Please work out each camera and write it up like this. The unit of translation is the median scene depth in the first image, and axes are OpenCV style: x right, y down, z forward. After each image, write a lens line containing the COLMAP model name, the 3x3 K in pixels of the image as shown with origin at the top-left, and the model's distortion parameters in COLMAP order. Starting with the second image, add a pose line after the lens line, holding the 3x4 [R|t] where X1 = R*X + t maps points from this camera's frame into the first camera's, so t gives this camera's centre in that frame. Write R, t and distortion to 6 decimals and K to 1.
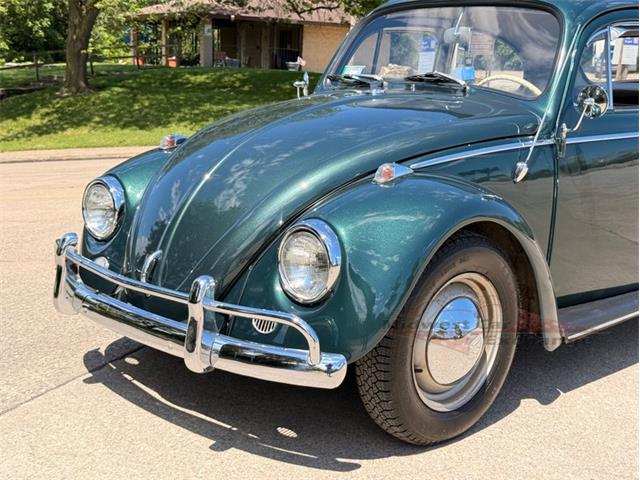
lens RADIAL K [[905.7, 0, 320.0], [0, 905.7, 240.0], [0, 0, 1]] dist [0.244794, -0.769959]
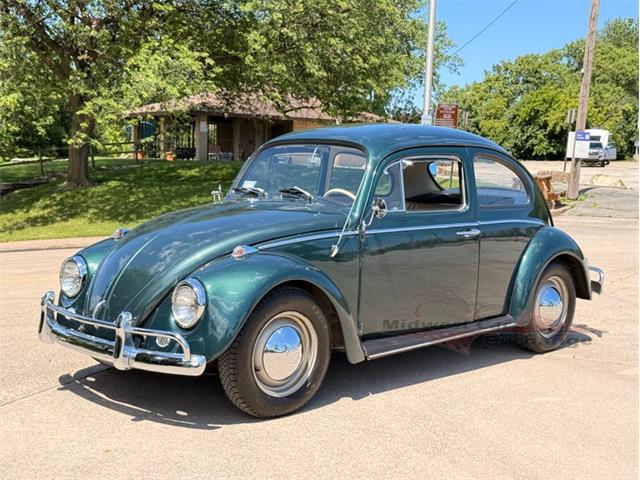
lens RADIAL K [[905.7, 0, 320.0], [0, 905.7, 240.0], [0, 0, 1]] dist [0.244794, -0.769959]
pose [[0.999975, -0.006720, -0.002045, 0.192146], [0.006496, 0.995496, -0.094581, 0.055136], [0.002672, 0.094566, 0.995515, -0.572327]]
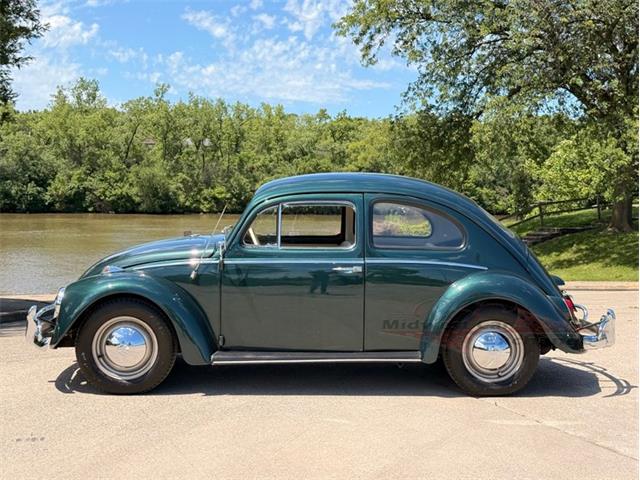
lens RADIAL K [[880.8, 0, 320.0], [0, 880.8, 240.0], [0, 0, 1]] dist [0.141555, -0.029672]
pose [[0.749076, 0.017121, -0.662263, 1.694159], [-0.114426, 0.987985, -0.103884, 0.019799], [0.652527, 0.153597, 0.742035, -0.289188]]
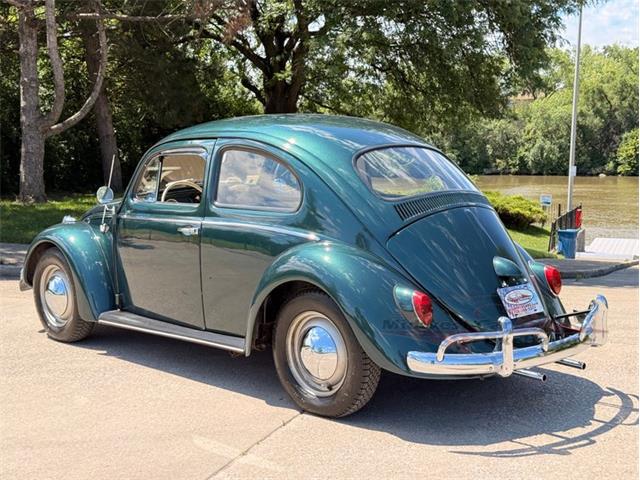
lens RADIAL K [[888.0, 0, 320.0], [0, 888.0, 240.0], [0, 0, 1]] dist [0.158397, -0.132780]
pose [[0.013503, 0.068608, -0.997552, 2.092053], [-0.183080, 0.980948, 0.064988, -0.254383], [0.983005, 0.181754, 0.025806, 1.376514]]
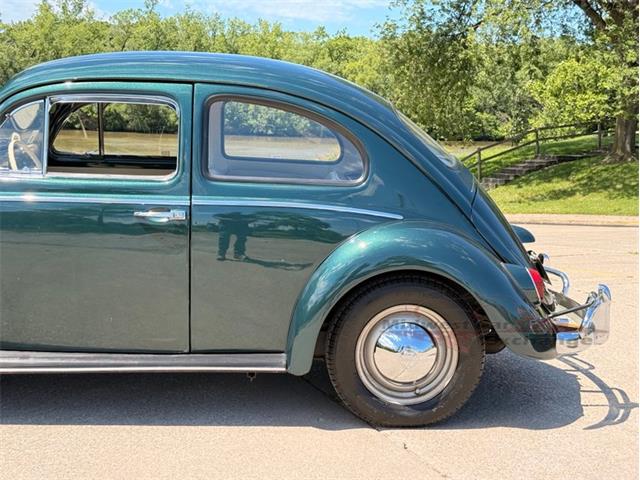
lens RADIAL K [[888.0, 0, 320.0], [0, 888.0, 240.0], [0, 0, 1]] dist [0.158397, -0.132780]
pose [[0.750779, 0.088838, -0.654552, 1.364732], [-0.134304, 0.990747, -0.019582, -0.096091], [0.646755, 0.102611, 0.755763, 0.460593]]
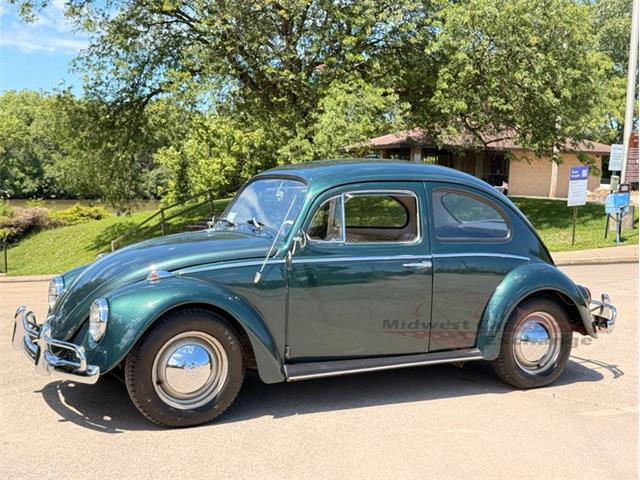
lens RADIAL K [[893.8, 0, 320.8], [0, 893.8, 225.7], [0, 0, 1]] dist [0.098695, -0.015816]
pose [[0.960555, 0.004649, -0.278051, 0.785055], [-0.044736, 0.989421, -0.138005, 0.054912], [0.274467, 0.145000, 0.950601, -0.582215]]
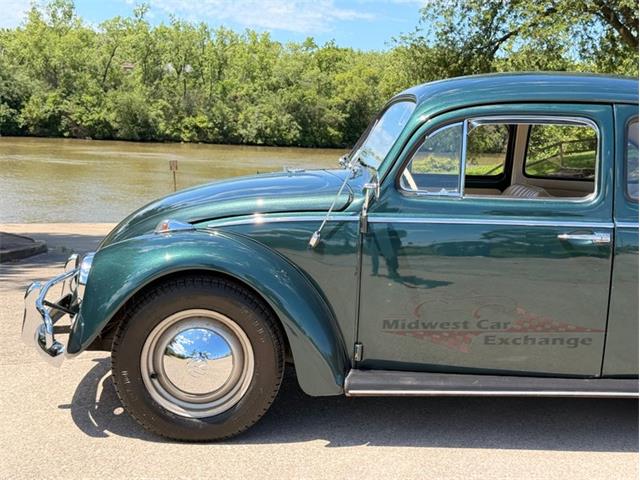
lens RADIAL K [[890.7, 0, 328.9], [0, 890.7, 239.3], [0, 0, 1]] dist [0.127578, -0.099659]
pose [[0.768902, 0.085592, -0.633612, 0.938698], [-0.139721, 0.989541, -0.035881, -0.035793], [0.623914, 0.116118, 0.772818, 0.114549]]
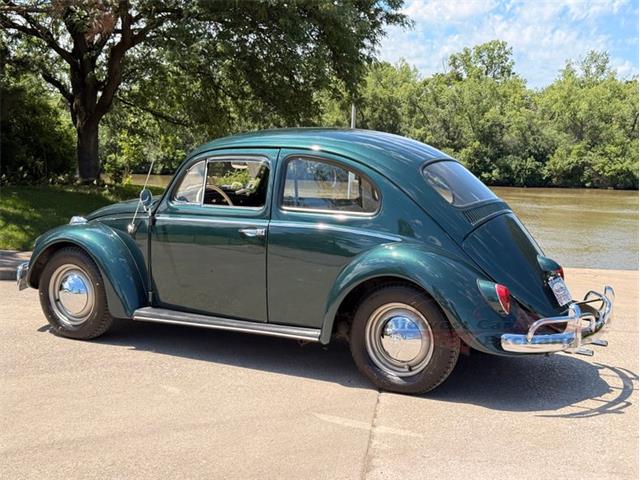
lens RADIAL K [[880.8, 0, 320.0], [0, 880.8, 240.0], [0, 0, 1]] dist [0.141555, -0.029672]
pose [[0.282275, 0.068721, -0.956869, 2.185986], [-0.196576, 0.980410, 0.012422, -0.154411], [0.938977, 0.184591, 0.290254, 0.801857]]
